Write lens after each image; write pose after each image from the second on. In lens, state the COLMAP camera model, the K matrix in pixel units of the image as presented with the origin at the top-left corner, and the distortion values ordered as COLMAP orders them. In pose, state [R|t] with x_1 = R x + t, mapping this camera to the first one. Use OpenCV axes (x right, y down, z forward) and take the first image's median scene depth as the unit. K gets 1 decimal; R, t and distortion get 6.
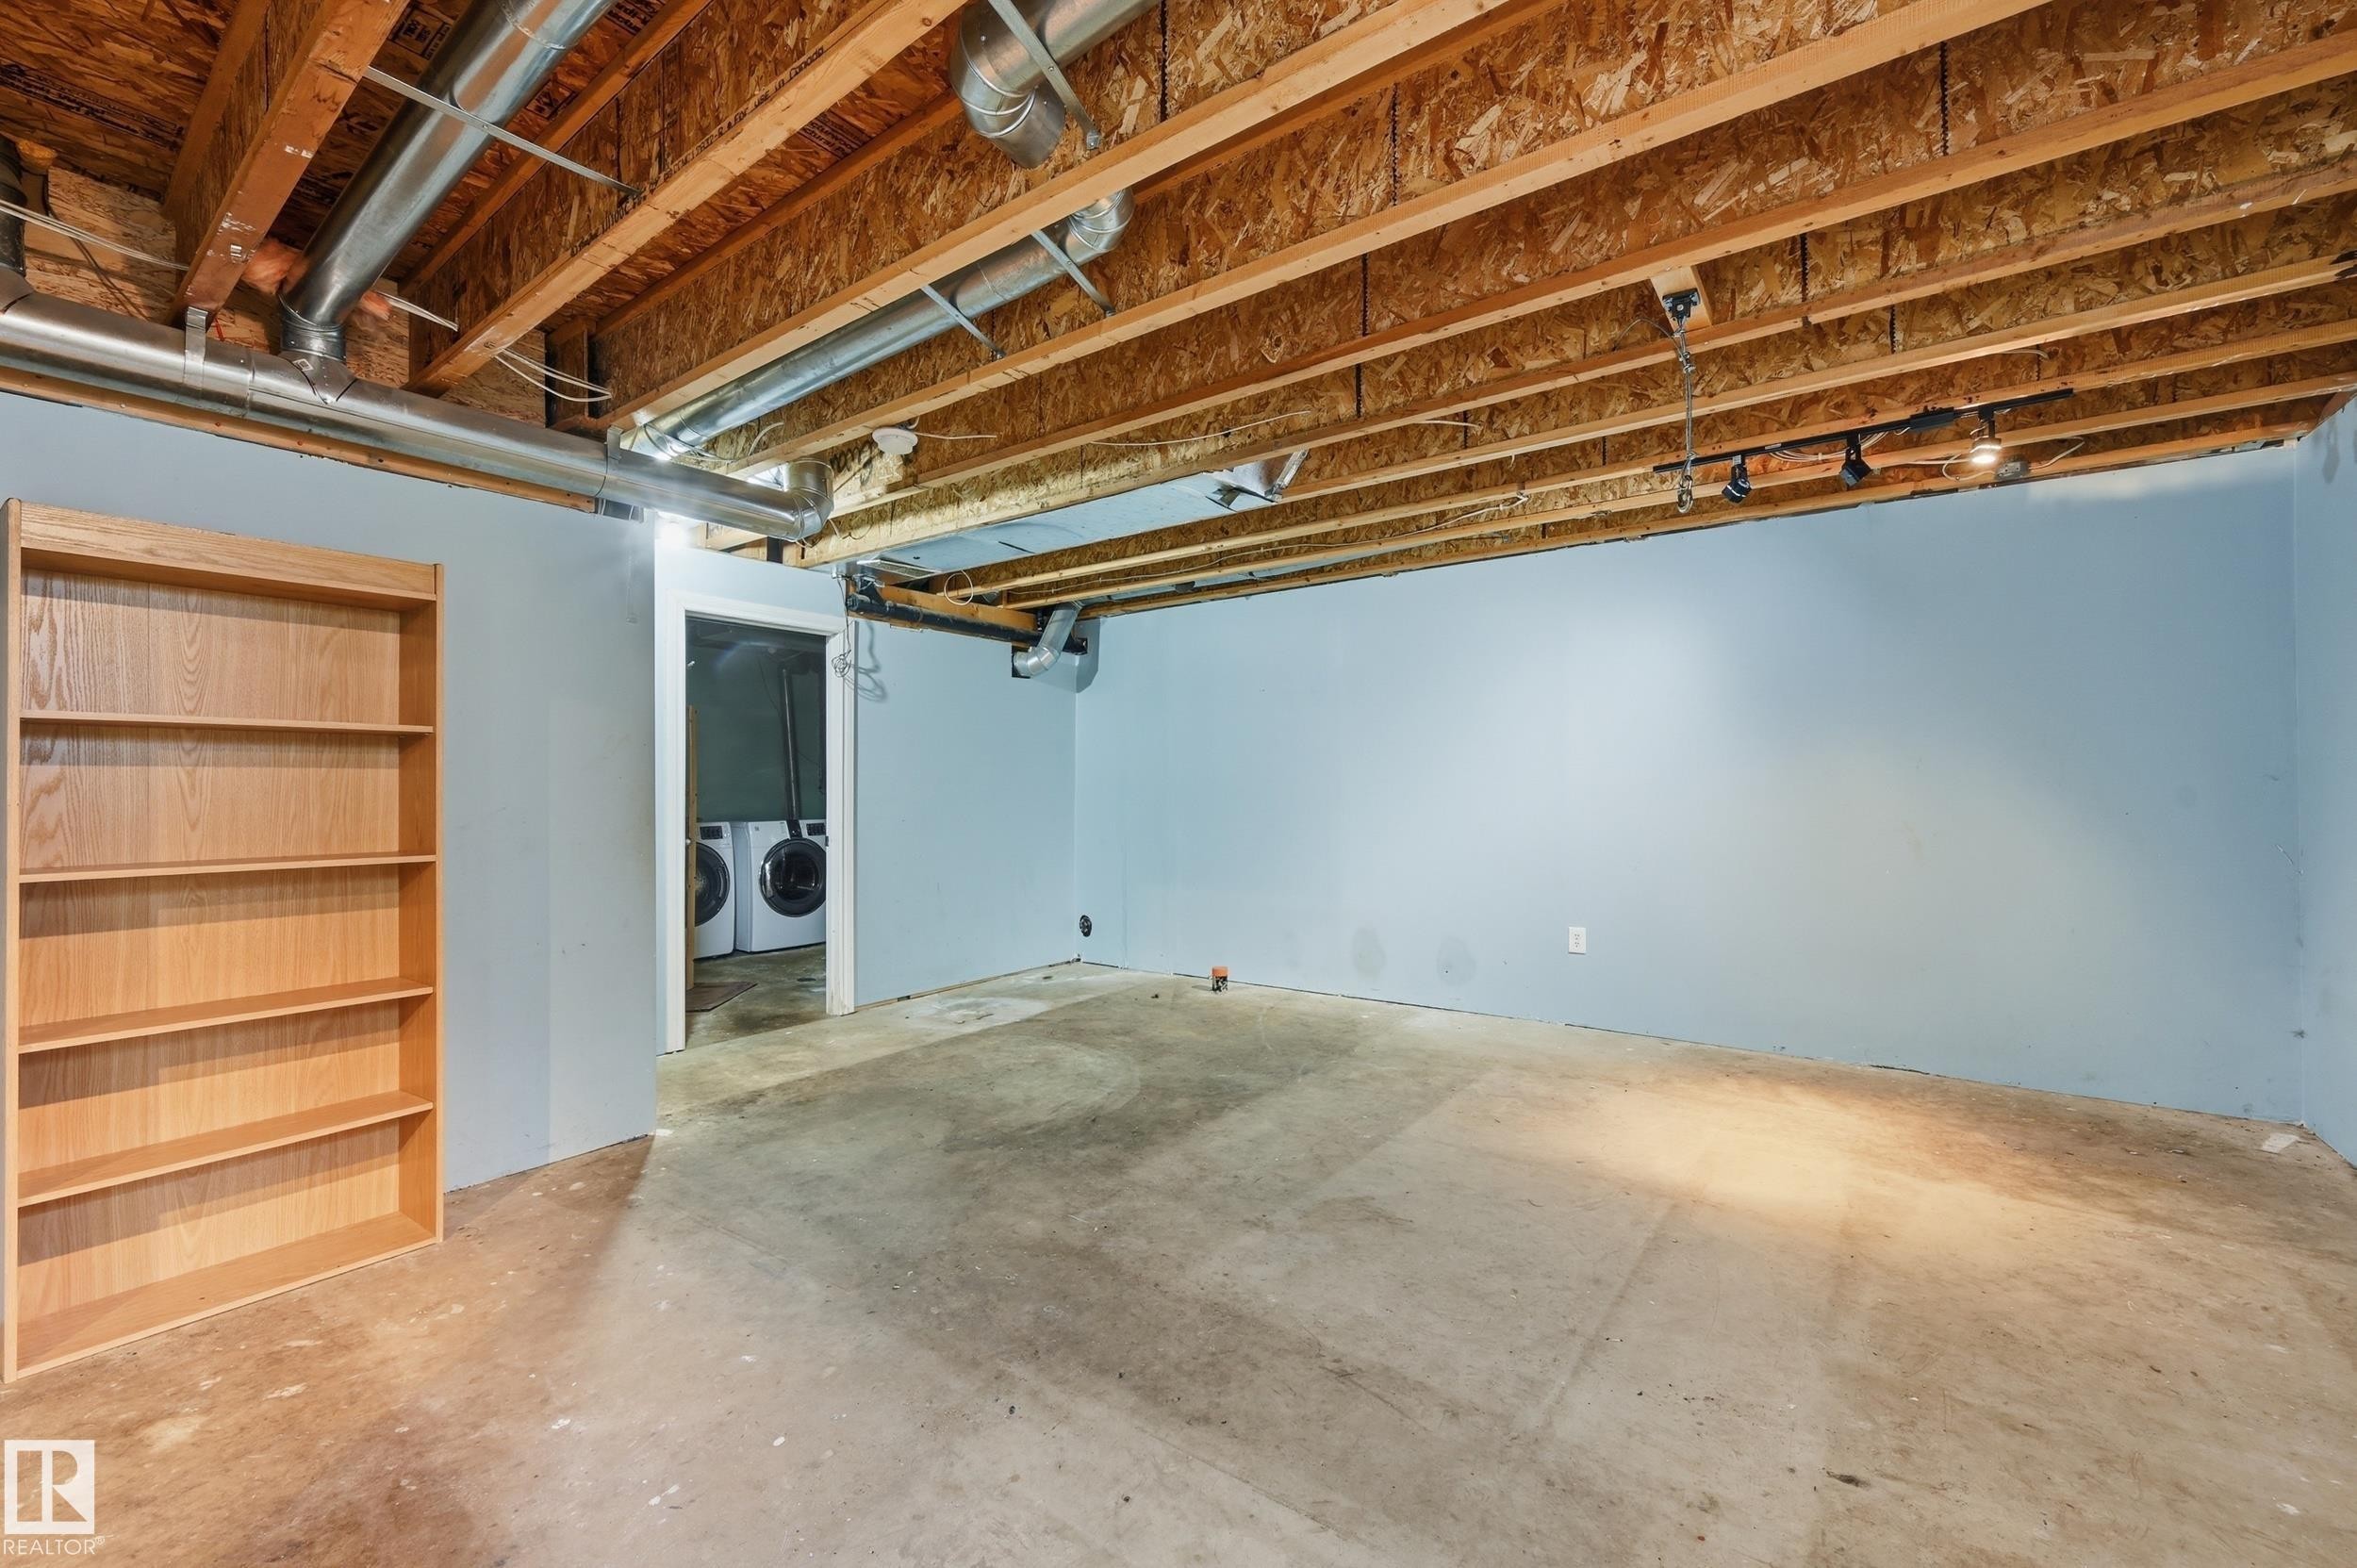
lens RADIAL K [[939.7, 0, 1177.4], [0, 939.7, 786.0], [0, 0, 1]] dist [-0.000708, 0.000133]
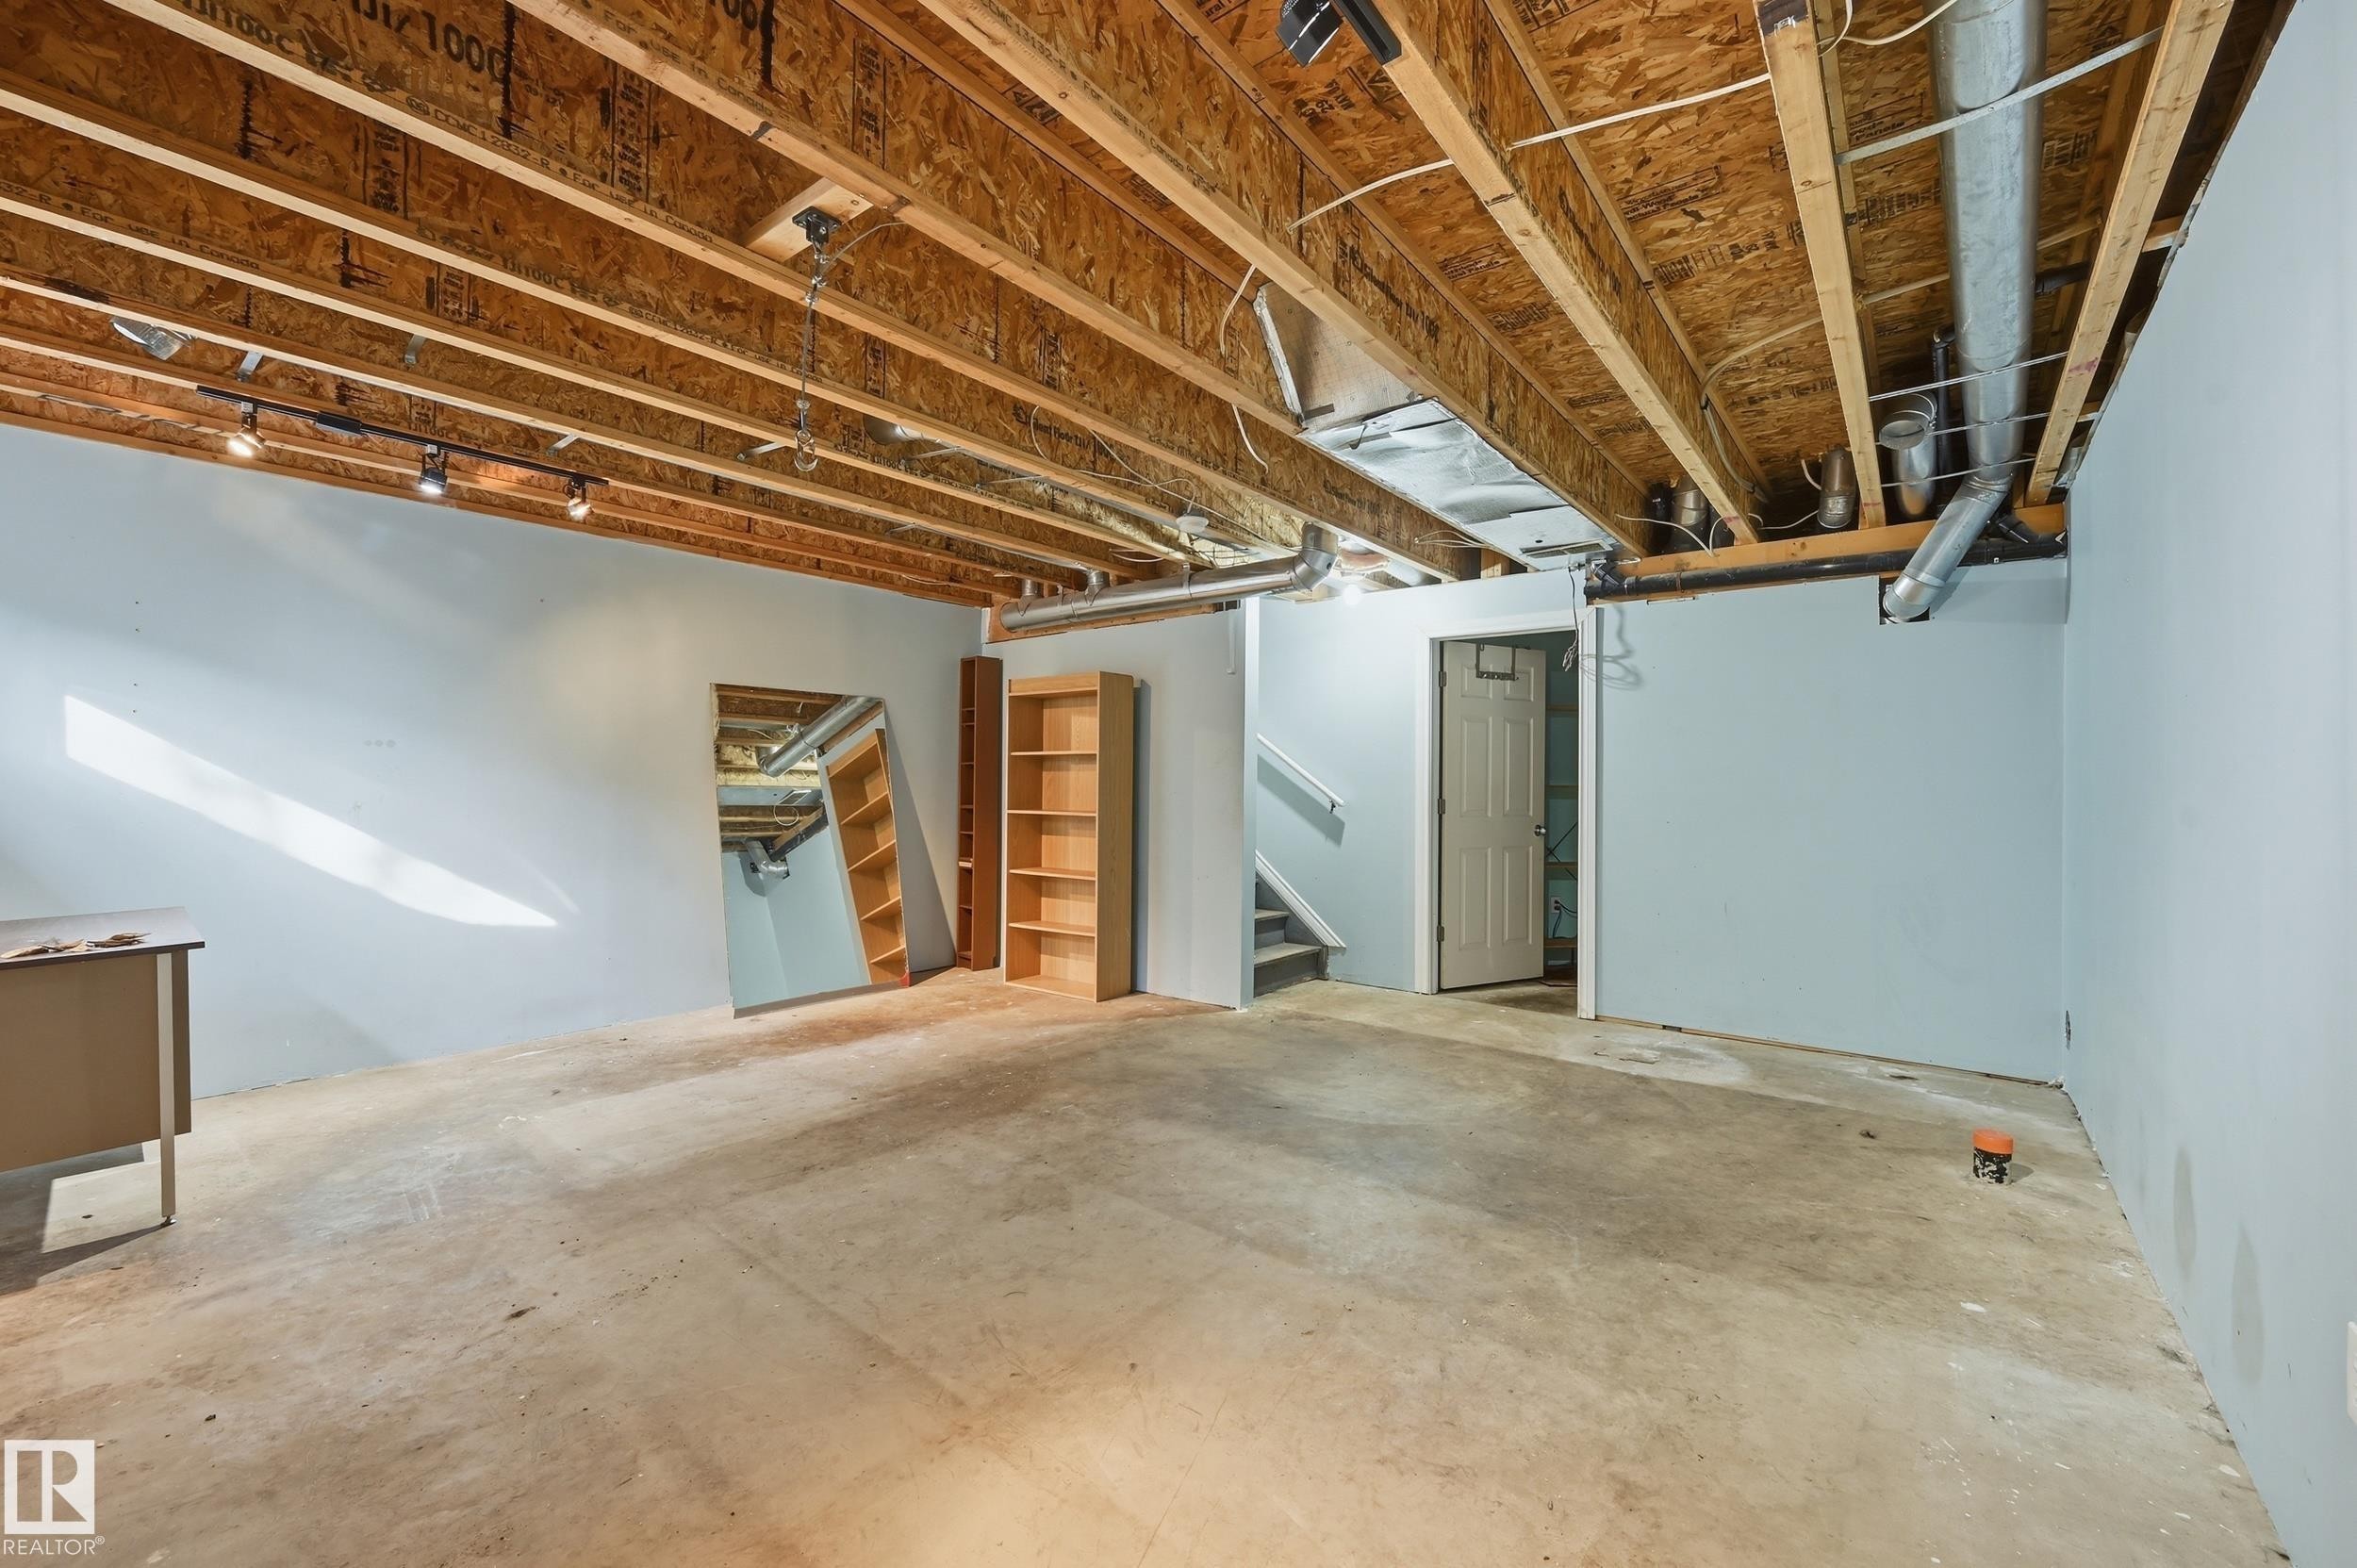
lens RADIAL K [[939.7, 0, 1177.4], [0, 939.7, 786.0], [0, 0, 1]] dist [-0.000708, 0.000133]
pose [[-0.026076, 0.007306, -0.999633, 0.956515], [-0.003707, 0.999966, 0.007405, -0.002813], [0.999653, 0.003898, -0.026048, 0.934917]]
